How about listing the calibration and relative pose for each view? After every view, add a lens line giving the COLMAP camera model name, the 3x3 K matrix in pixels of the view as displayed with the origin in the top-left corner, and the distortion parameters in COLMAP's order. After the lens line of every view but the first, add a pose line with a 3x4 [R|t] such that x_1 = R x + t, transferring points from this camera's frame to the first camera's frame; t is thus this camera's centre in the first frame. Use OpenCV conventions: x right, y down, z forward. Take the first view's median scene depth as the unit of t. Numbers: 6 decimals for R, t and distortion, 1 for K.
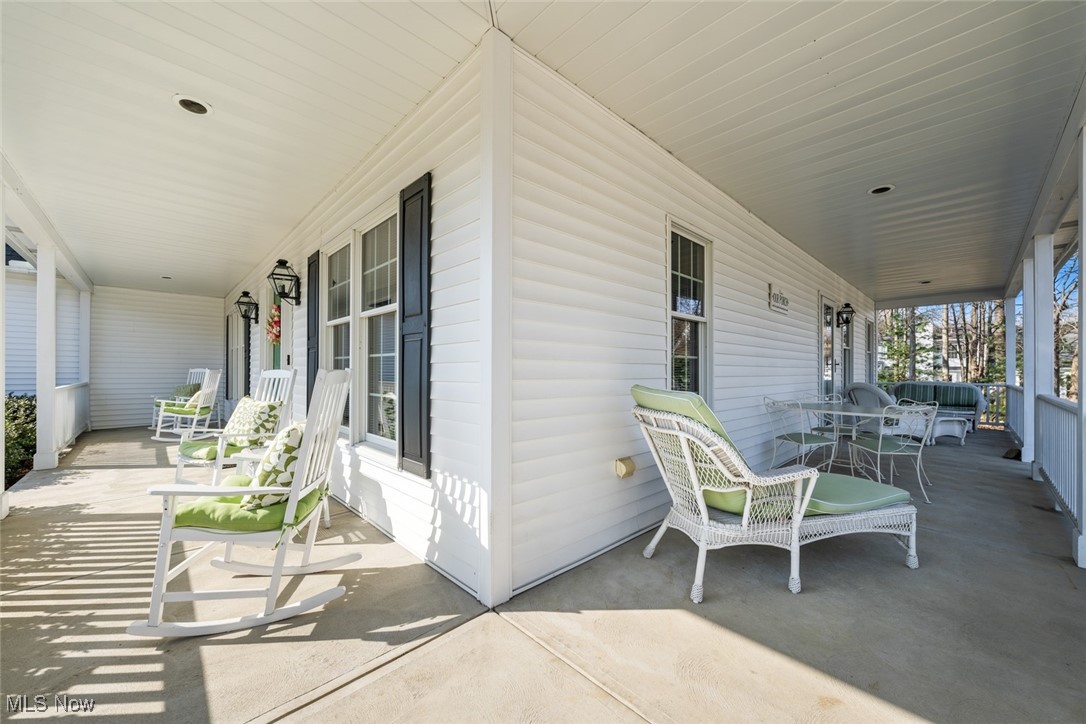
lens RADIAL K [[410.0, 0, 543.0], [0, 410.0, 362.0], [0, 0, 1]] dist [0.000059, 0.000007]
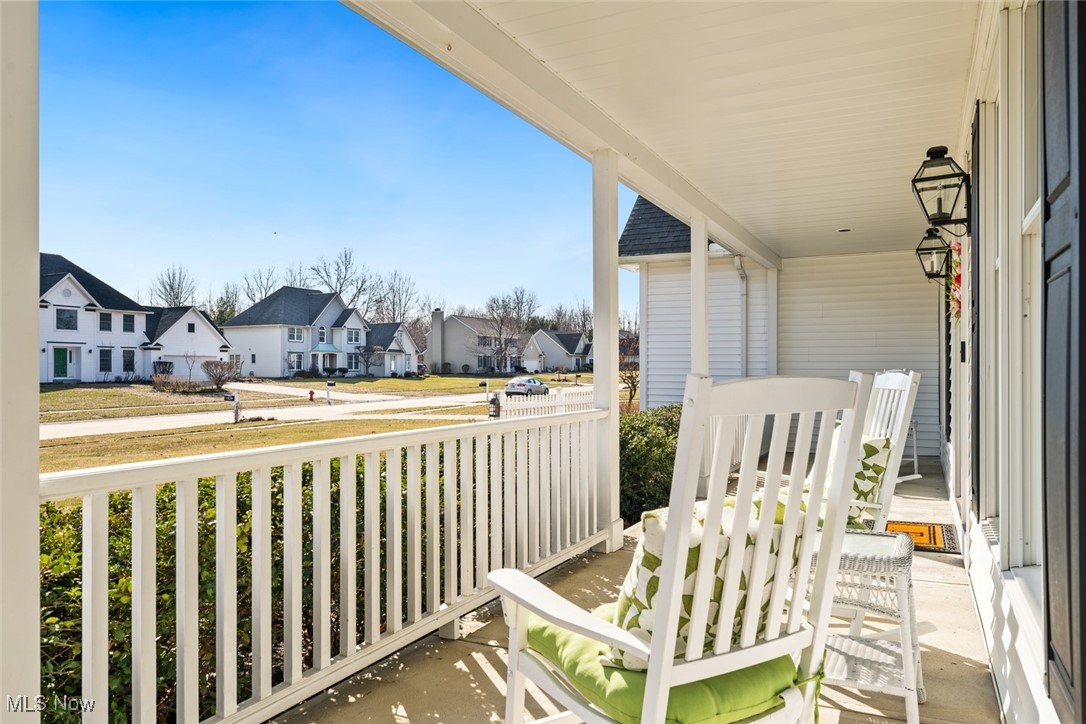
lens RADIAL K [[726.1, 0, 541.7], [0, 726.1, 371.8], [0, 0, 1]] dist [0.002566, 0.000488]
pose [[0.322445, -0.001500, -0.946587, 0.039042], [0.021335, 0.999756, 0.005683, 0.003573], [0.946348, -0.022028, 0.322398, 0.351345]]
